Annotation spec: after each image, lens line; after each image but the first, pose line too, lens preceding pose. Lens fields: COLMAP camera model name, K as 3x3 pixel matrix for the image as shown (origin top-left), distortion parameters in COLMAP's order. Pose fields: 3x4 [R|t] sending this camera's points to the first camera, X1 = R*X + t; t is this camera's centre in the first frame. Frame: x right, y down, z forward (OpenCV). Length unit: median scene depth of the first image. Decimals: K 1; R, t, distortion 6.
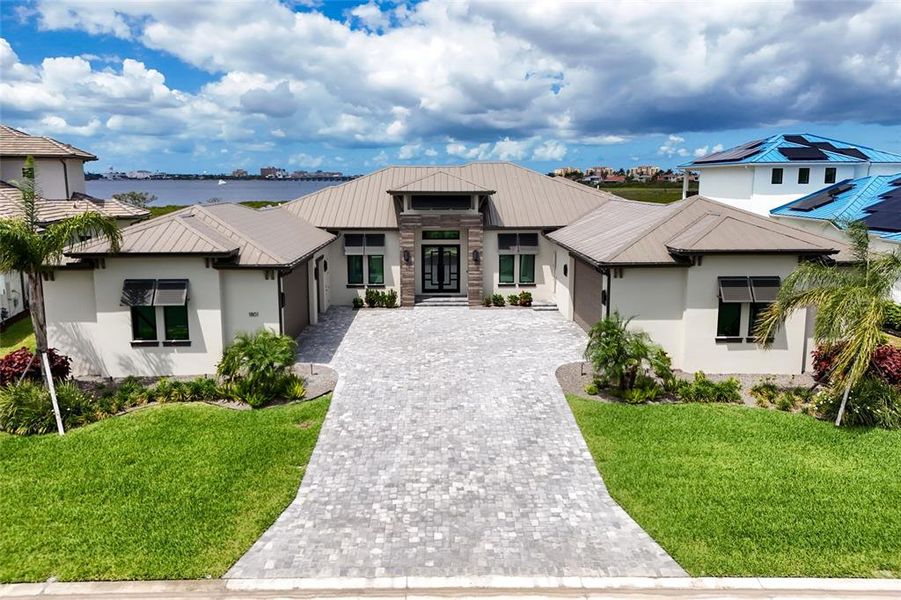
lens RADIAL K [[722.3, 0, 448.9], [0, 722.3, 303.7], [0, 0, 1]] dist [0.021705, 0.002113]
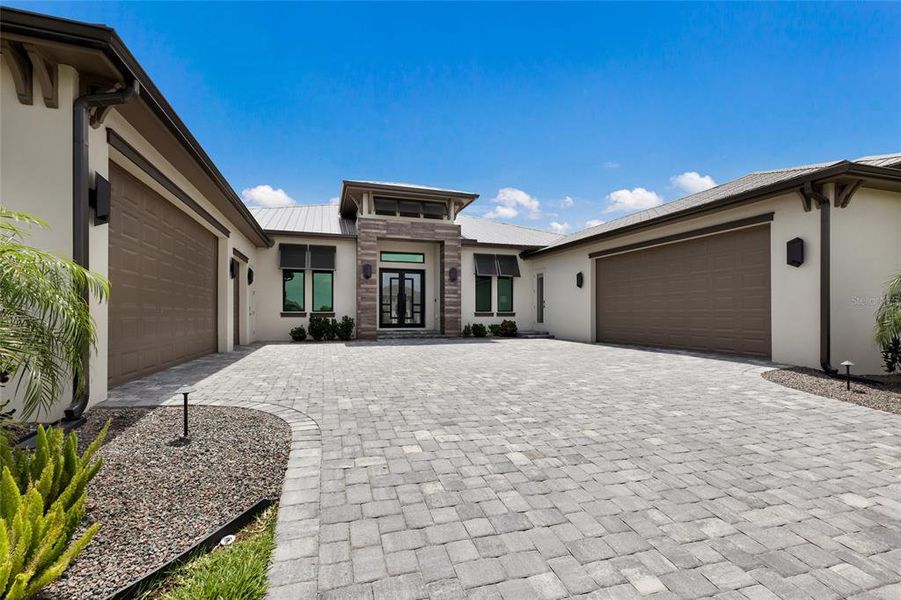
lens RADIAL K [[403.5, 0, 447.0], [0, 403.5, 317.3], [0, 0, 1]] dist [0.010186, 0.000211]
pose [[0.959121, 0.002132, 0.282989, -0.097686], [0.050016, 0.982953, -0.176923, 0.060894], [-0.278542, 0.183845, 0.942664, 0.578400]]
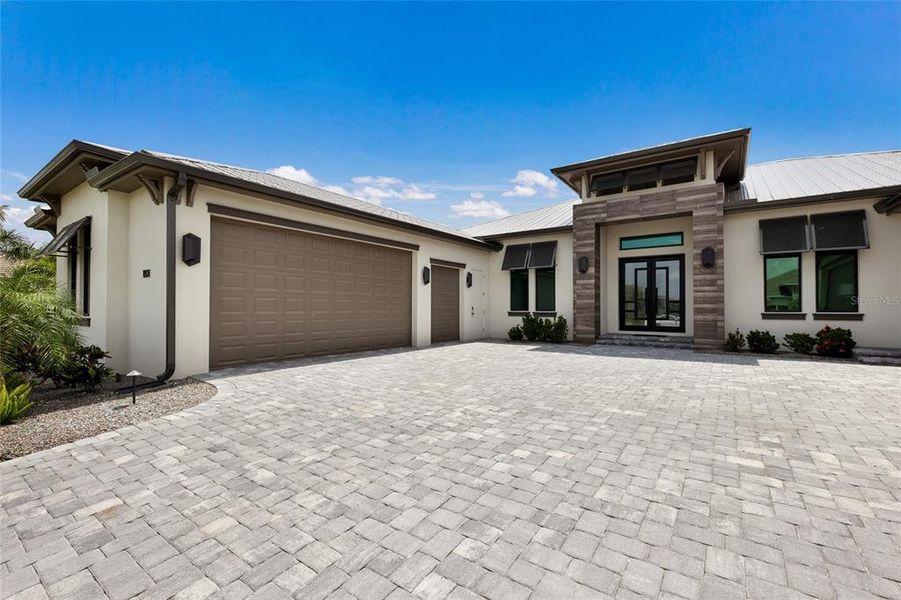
lens RADIAL K [[396.8, 0, 449.0], [0, 396.8, 304.5], [0, 0, 1]] dist [0.009440, -0.000127]
pose [[0.800378, -0.001188, -0.599495, 0.061127], [-0.117304, 0.980357, -0.158554, 0.041015], [0.587907, 0.197226, 0.784517, 0.645270]]
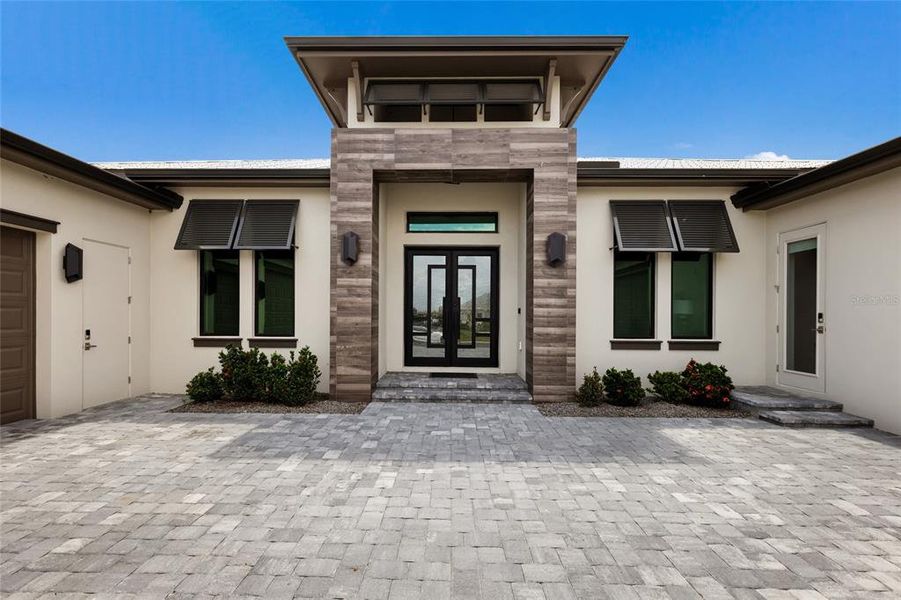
lens RADIAL K [[403.5, 0, 447.0], [0, 403.5, 317.3], [0, 0, 1]] dist [0.010186, 0.000211]
pose [[0.999414, 0.009567, -0.032880, -0.006352], [-0.015480, 0.982689, -0.184613, -0.000496], [0.030545, 0.185014, 0.982261, 0.816242]]
